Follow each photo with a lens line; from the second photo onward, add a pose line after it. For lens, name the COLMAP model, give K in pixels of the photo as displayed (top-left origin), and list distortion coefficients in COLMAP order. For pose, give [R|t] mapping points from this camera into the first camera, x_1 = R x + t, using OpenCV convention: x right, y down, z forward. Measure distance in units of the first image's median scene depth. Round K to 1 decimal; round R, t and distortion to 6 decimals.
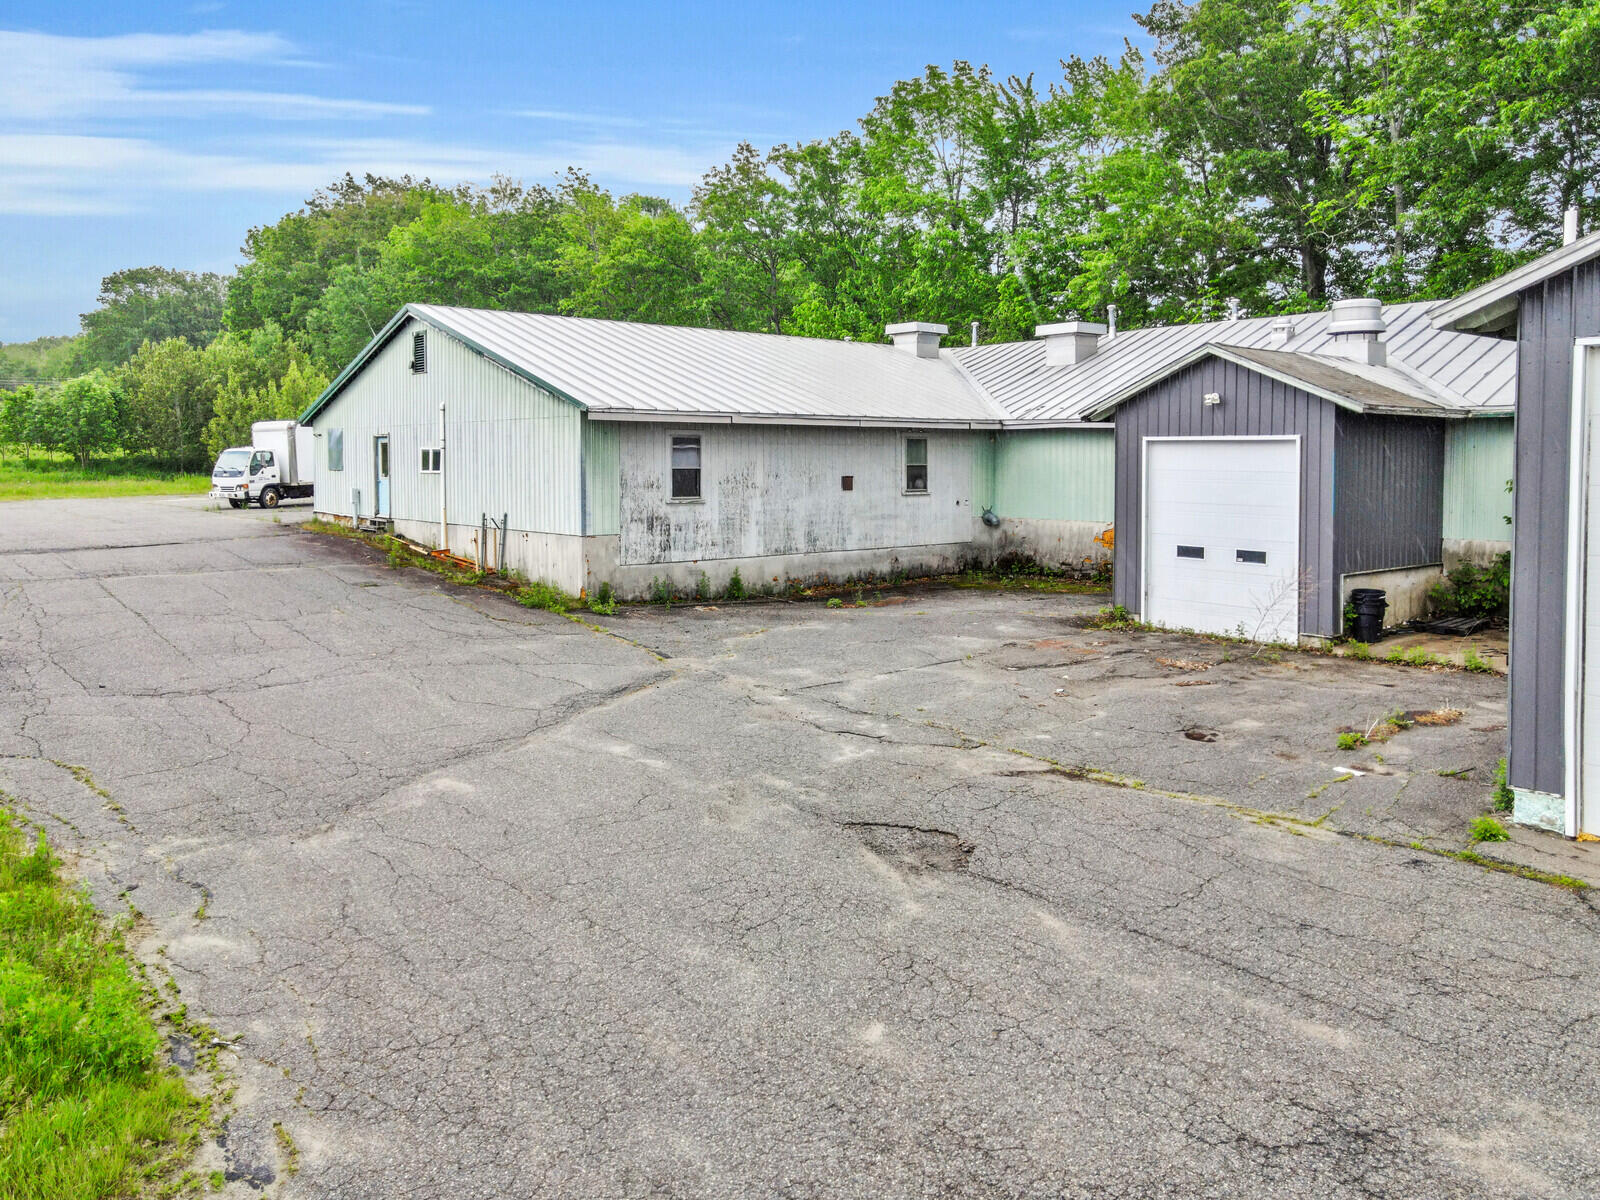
lens RADIAL K [[1135.4, 0, 841.2], [0, 1135.4, 495.3], [0, 0, 1]] dist [0.005058, 0.009258]
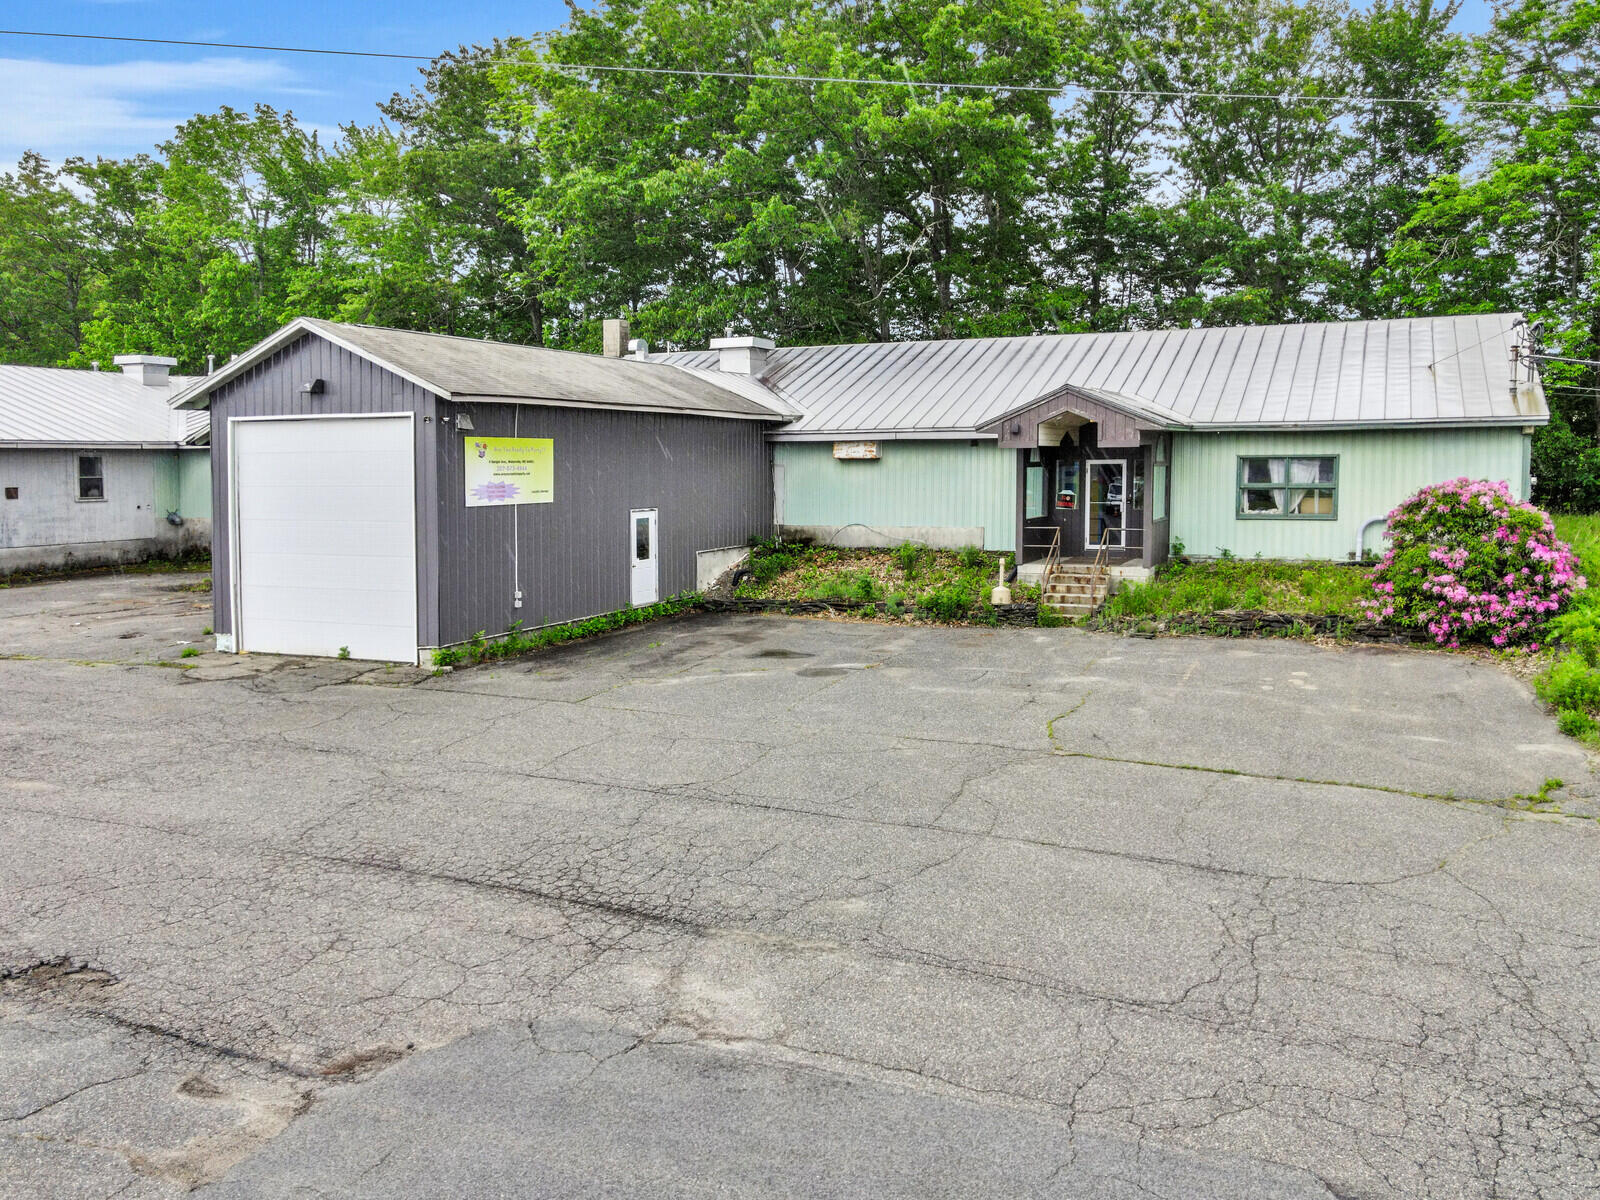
lens RADIAL K [[1135.4, 0, 841.2], [0, 1135.4, 495.3], [0, 0, 1]] dist [0.005058, 0.009258]
pose [[0.897989, -0.021420, 0.439497, 0.244828], [0.023338, 0.999727, 0.001040, 0.010227], [-0.439399, 0.009323, 0.898244, -0.469166]]
